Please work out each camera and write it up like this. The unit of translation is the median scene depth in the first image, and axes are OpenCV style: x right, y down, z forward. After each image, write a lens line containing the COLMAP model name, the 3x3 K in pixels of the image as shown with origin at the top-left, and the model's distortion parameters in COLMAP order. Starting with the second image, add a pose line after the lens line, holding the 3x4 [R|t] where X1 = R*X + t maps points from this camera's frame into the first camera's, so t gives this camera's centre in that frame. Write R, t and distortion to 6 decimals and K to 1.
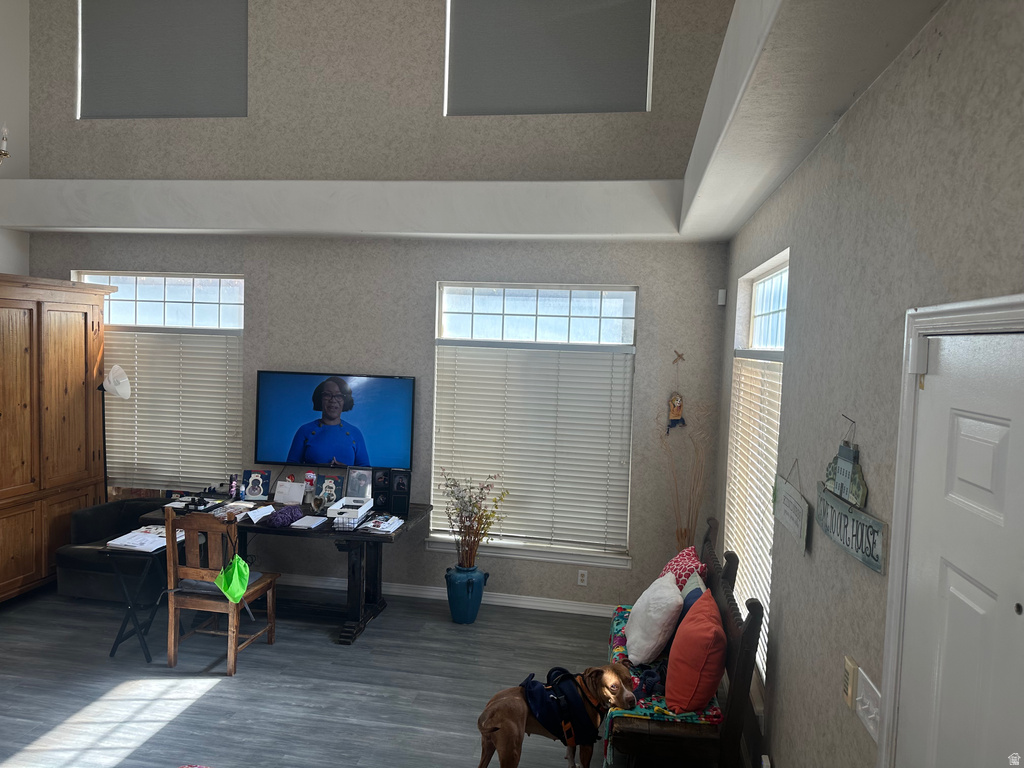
lens RADIAL K [[715.0, 0, 513.5], [0, 715.0, 380.7], [0, 0, 1]] dist [0.159829, -0.226790]
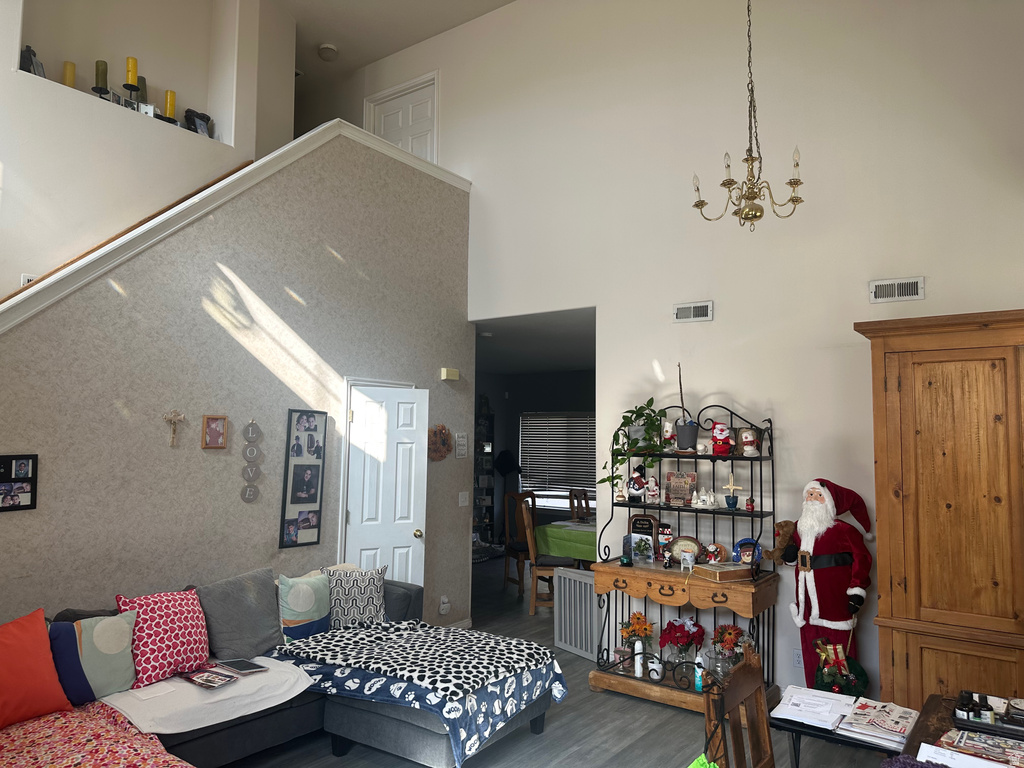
lens RADIAL K [[715.0, 0, 513.5], [0, 715.0, 380.7], [0, 0, 1]] dist [0.159829, -0.226790]
pose [[-0.441878, -0.107407, -0.890622, 0.156403], [-0.087166, 0.993249, -0.076537, 0.015860], [0.892830, 0.043812, -0.448257, 0.908782]]
